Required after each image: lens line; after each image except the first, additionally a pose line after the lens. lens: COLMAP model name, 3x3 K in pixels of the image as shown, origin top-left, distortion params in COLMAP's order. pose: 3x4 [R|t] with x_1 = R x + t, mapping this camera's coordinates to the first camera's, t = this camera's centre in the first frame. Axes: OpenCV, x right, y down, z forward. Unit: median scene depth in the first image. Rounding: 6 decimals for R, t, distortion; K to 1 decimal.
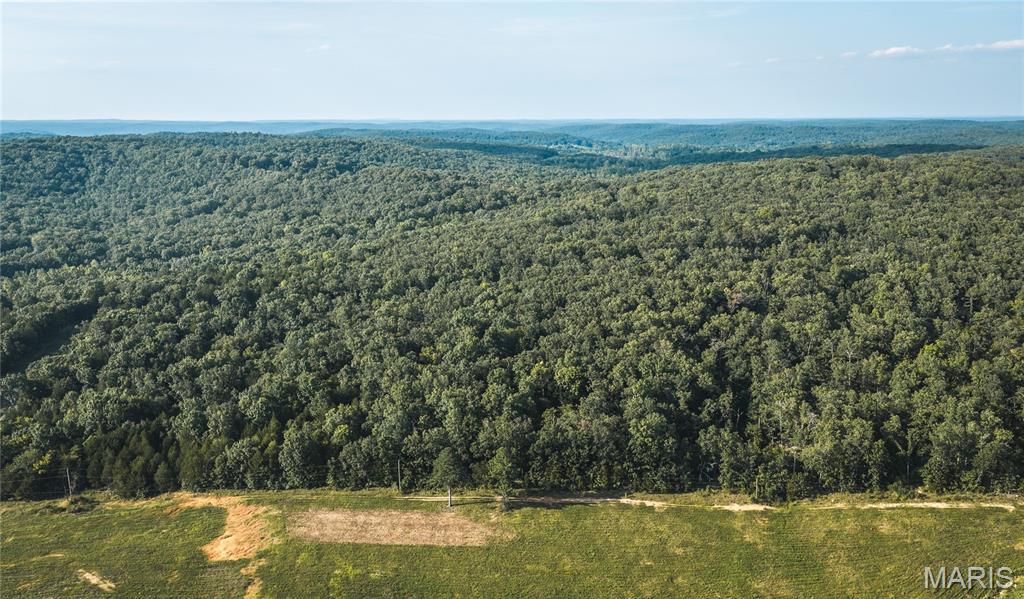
lens RADIAL K [[836.7, 0, 529.8], [0, 836.7, 319.1], [0, 0, 1]] dist [-0.009820, -0.007893]
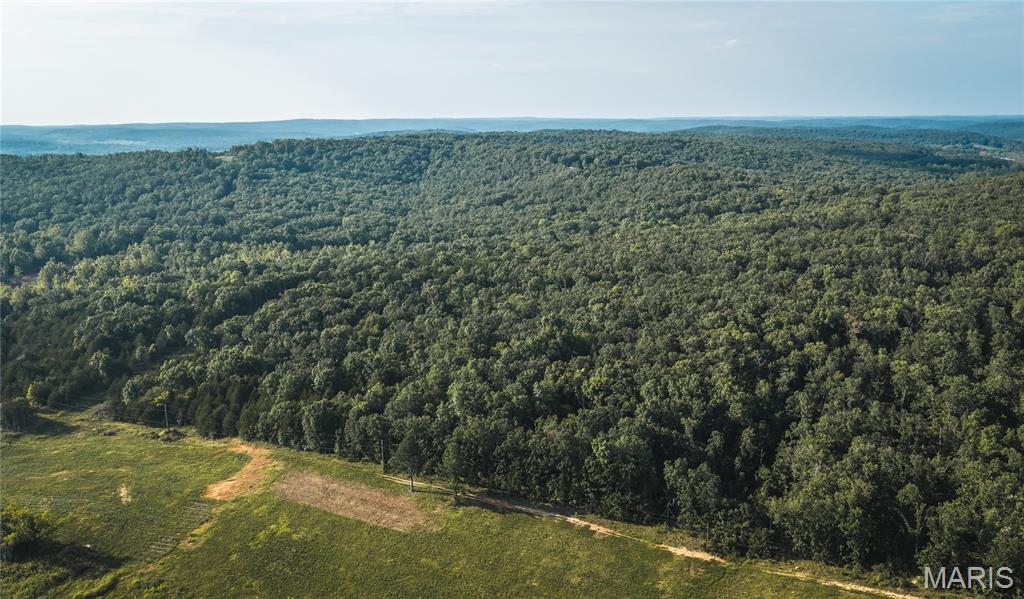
lens RADIAL K [[836.7, 0, 510.8], [0, 836.7, 298.0], [0, 0, 1]] dist [-0.009820, -0.007893]
pose [[0.900139, 0.087375, -0.426749, 0.427950], [-0.096421, 0.995341, 0.000411, -0.029617], [0.424797, 0.040778, 0.904370, 0.087563]]
